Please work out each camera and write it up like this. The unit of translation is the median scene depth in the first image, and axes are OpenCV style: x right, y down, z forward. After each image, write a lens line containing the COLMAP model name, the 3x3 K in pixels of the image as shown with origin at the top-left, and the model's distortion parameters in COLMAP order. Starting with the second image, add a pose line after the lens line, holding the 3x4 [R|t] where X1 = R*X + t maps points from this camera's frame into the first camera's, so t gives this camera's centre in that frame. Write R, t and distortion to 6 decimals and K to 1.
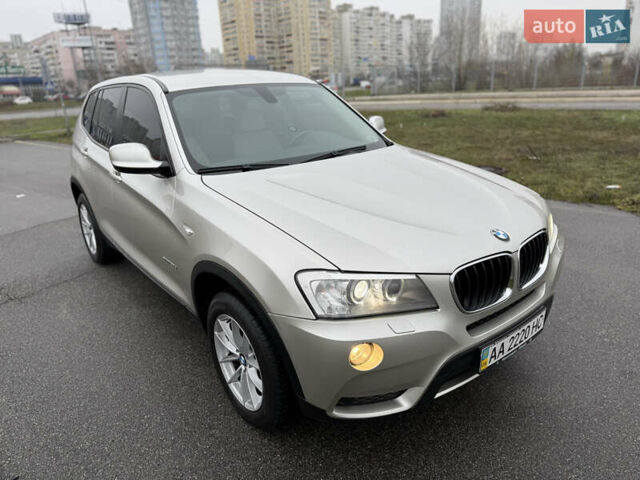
lens RADIAL K [[472.1, 0, 320.7], [0, 472.1, 239.6], [0, 0, 1]] dist [0.065360, -0.063734]
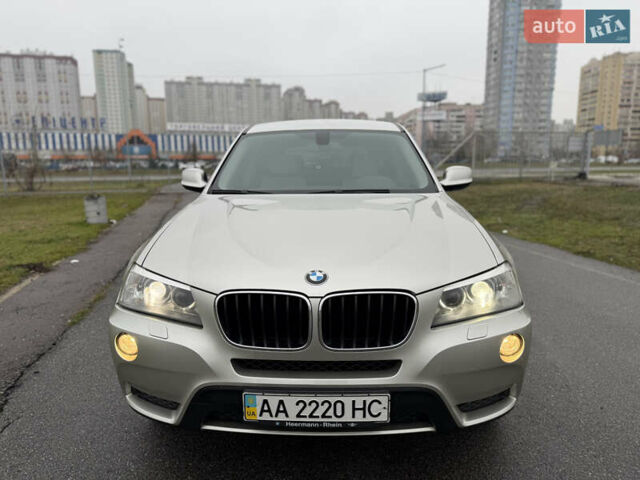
lens RADIAL K [[472.1, 0, 324.5], [0, 472.1, 245.7], [0, 0, 1]] dist [0.065360, -0.063734]
pose [[0.751726, 0.160065, -0.639756, 0.288249], [-0.241749, 0.969451, -0.041505, -0.010218], [0.613569, 0.185861, 0.767456, 0.107289]]
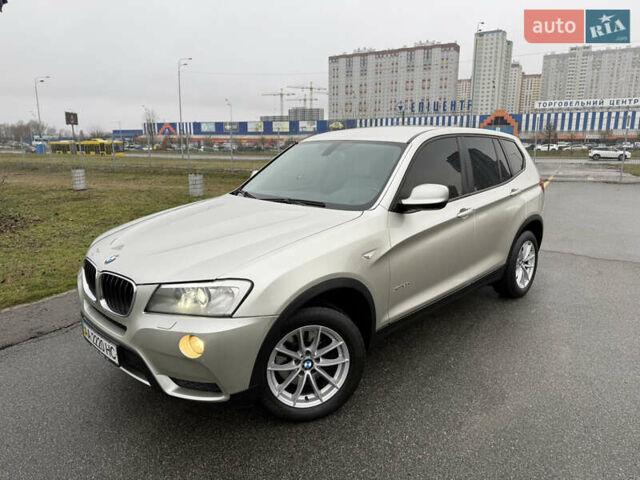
lens RADIAL K [[472.1, 0, 314.4], [0, 472.1, 253.7], [0, 0, 1]] dist [0.065360, -0.063734]
pose [[0.069878, 0.280682, -0.957254, 0.519373], [-0.327476, 0.912874, 0.243764, -0.164844], [0.942272, 0.296444, 0.155706, 0.413766]]
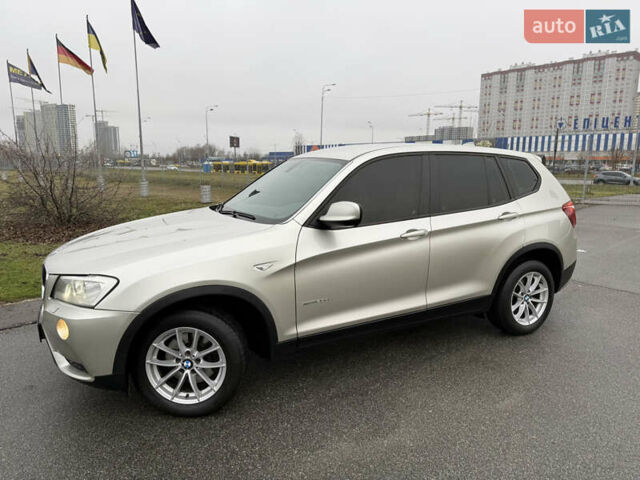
lens RADIAL K [[472.1, 0, 309.5], [0, 472.1, 249.9], [0, 0, 1]] dist [0.065360, -0.063734]
pose [[-0.256748, 0.228029, -0.939193, 0.514784], [-0.305388, 0.902839, 0.302687, -0.238864], [0.916962, 0.364532, -0.162165, 0.637347]]
